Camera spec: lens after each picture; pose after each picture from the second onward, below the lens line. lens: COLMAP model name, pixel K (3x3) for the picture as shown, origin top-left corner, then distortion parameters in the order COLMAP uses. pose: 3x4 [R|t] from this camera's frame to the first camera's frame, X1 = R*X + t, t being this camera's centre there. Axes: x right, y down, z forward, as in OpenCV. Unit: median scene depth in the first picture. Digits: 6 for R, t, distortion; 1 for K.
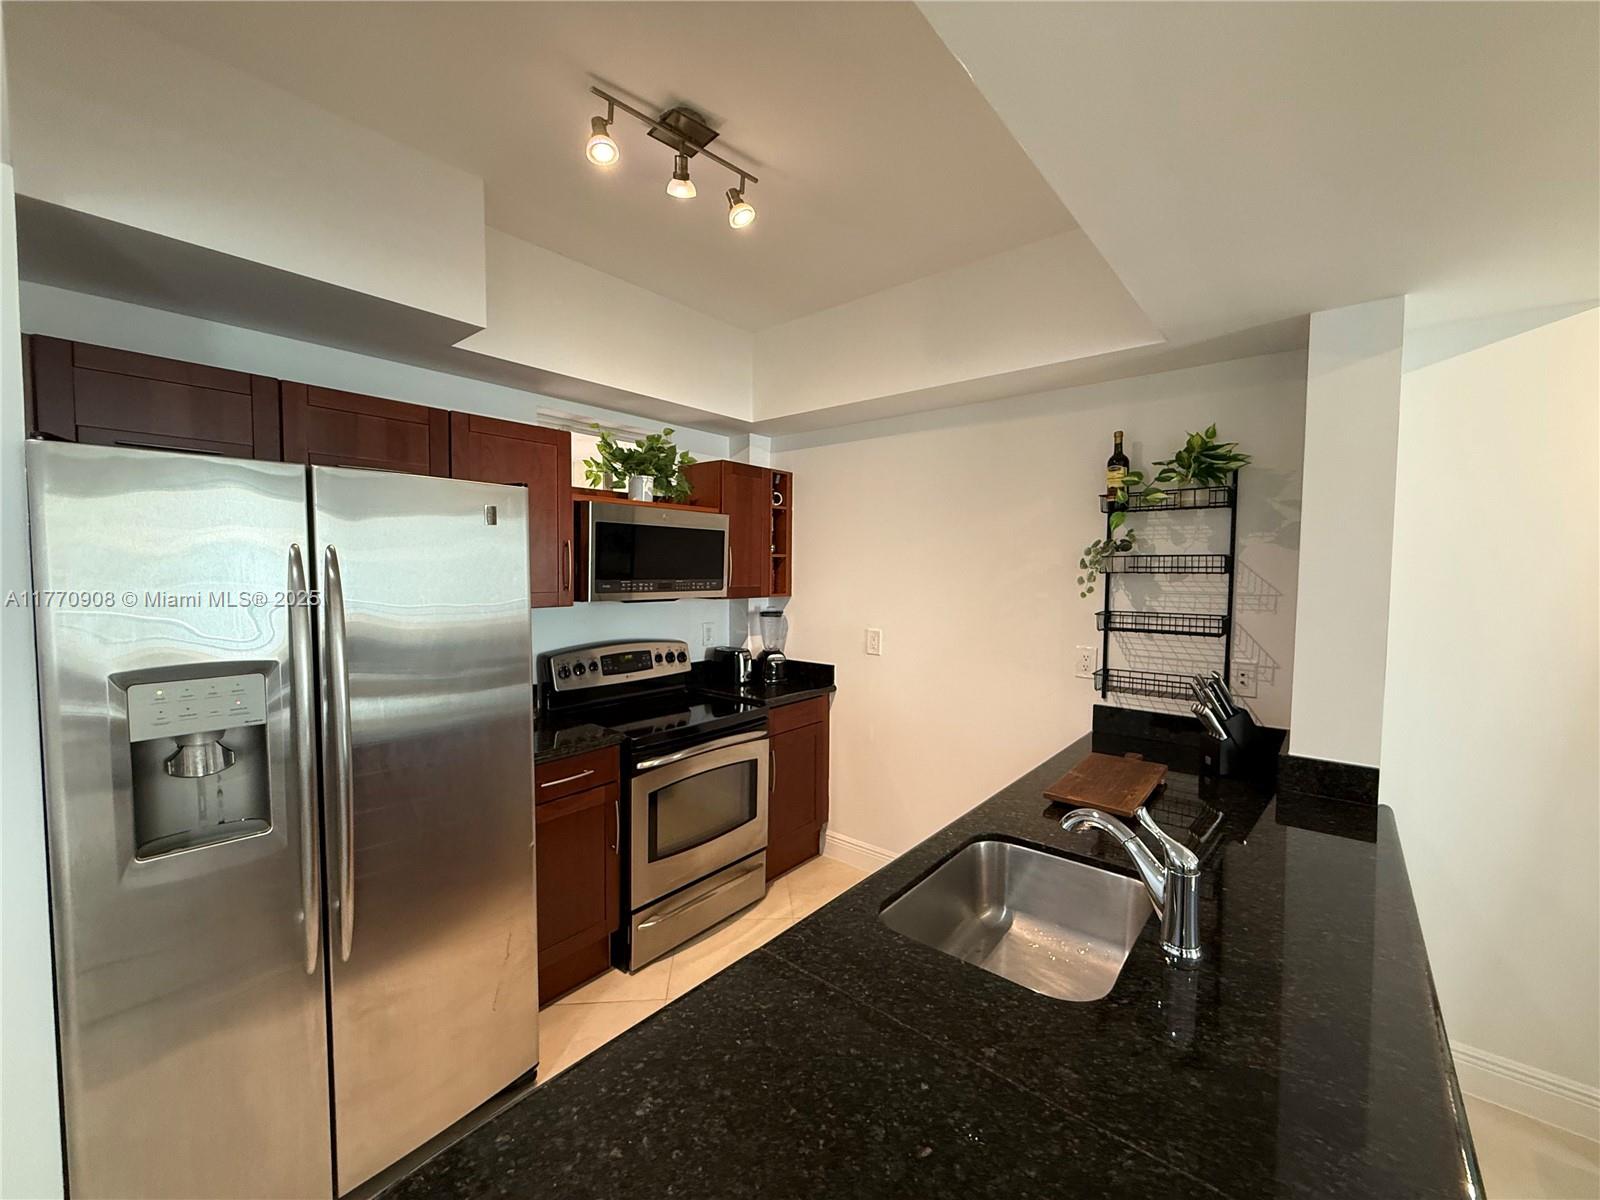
lens RADIAL K [[638.7, 0, 795.3], [0, 638.7, 602.8], [0, 0, 1]] dist [-0.000281, -0.000193]
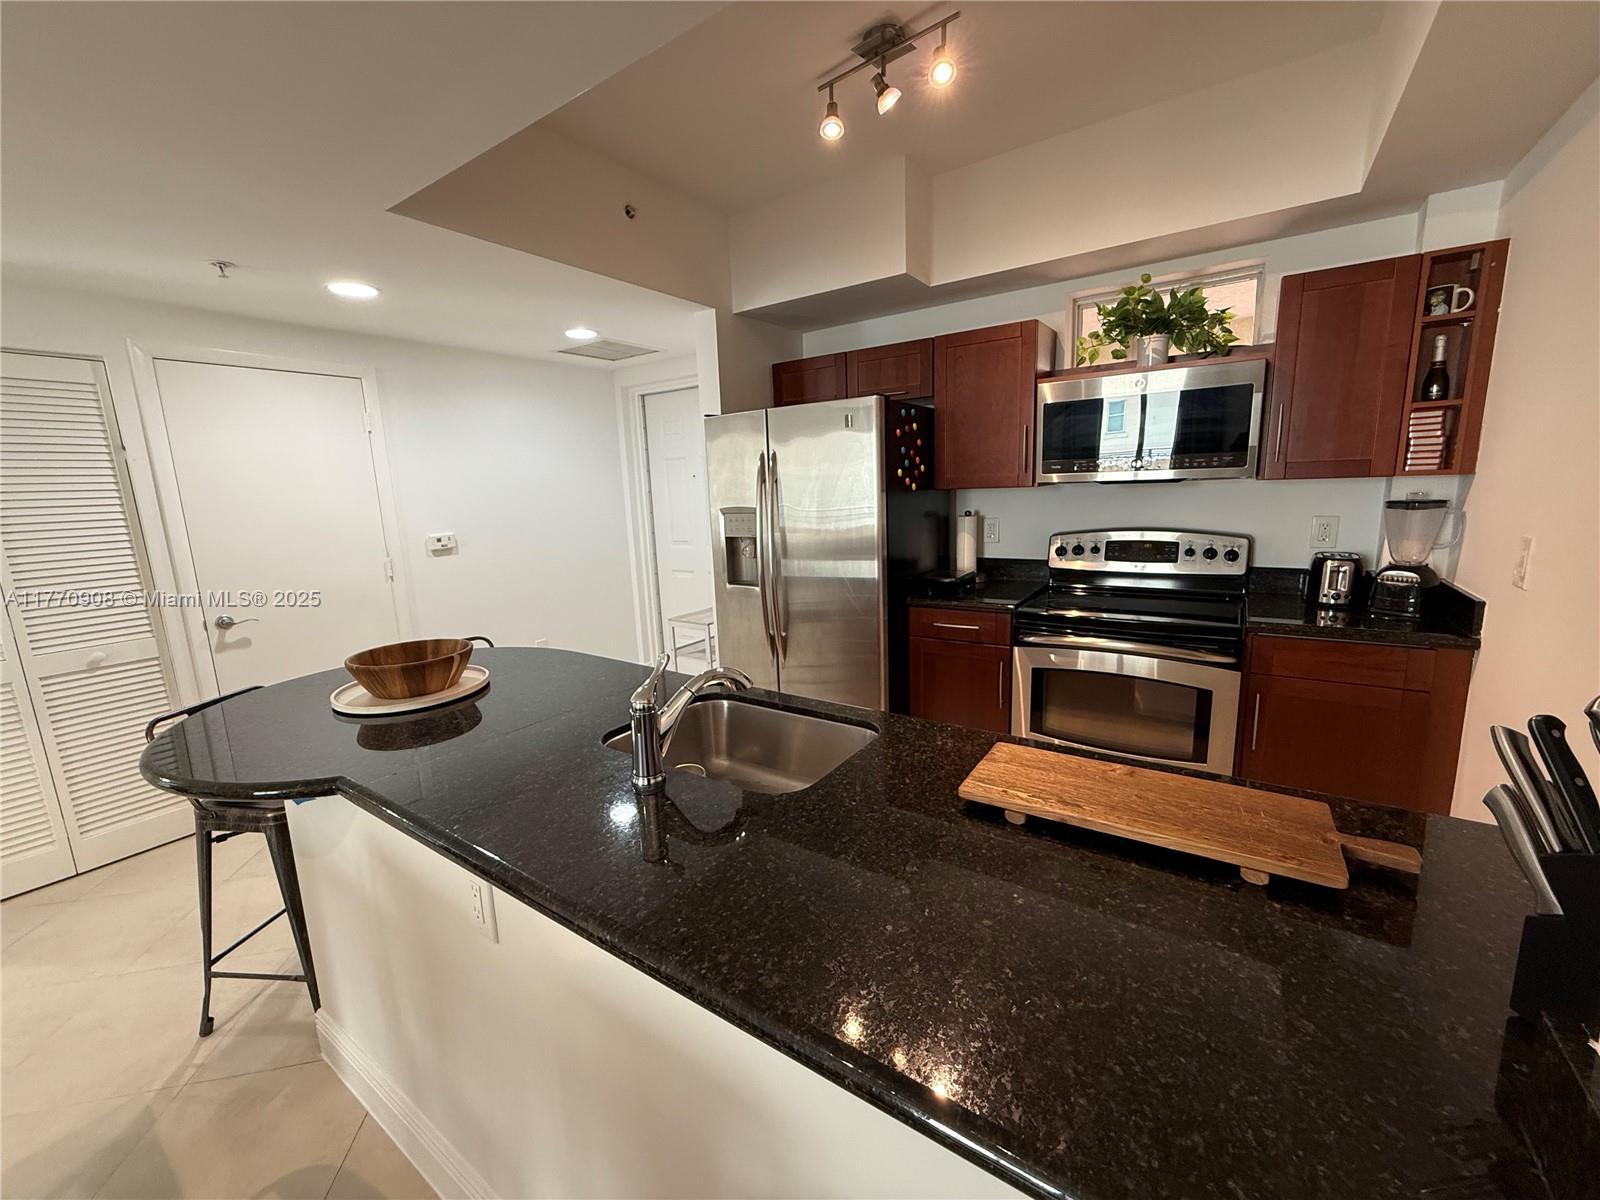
lens RADIAL K [[638.7, 0, 795.3], [0, 638.7, 602.8], [0, 0, 1]] dist [-0.000281, -0.000193]
pose [[0.091107, 0.171758, -0.980917, 0.649449], [-0.017684, 0.985137, 0.170855, 0.019374], [0.995684, 0.001780, 0.092790, 0.451587]]
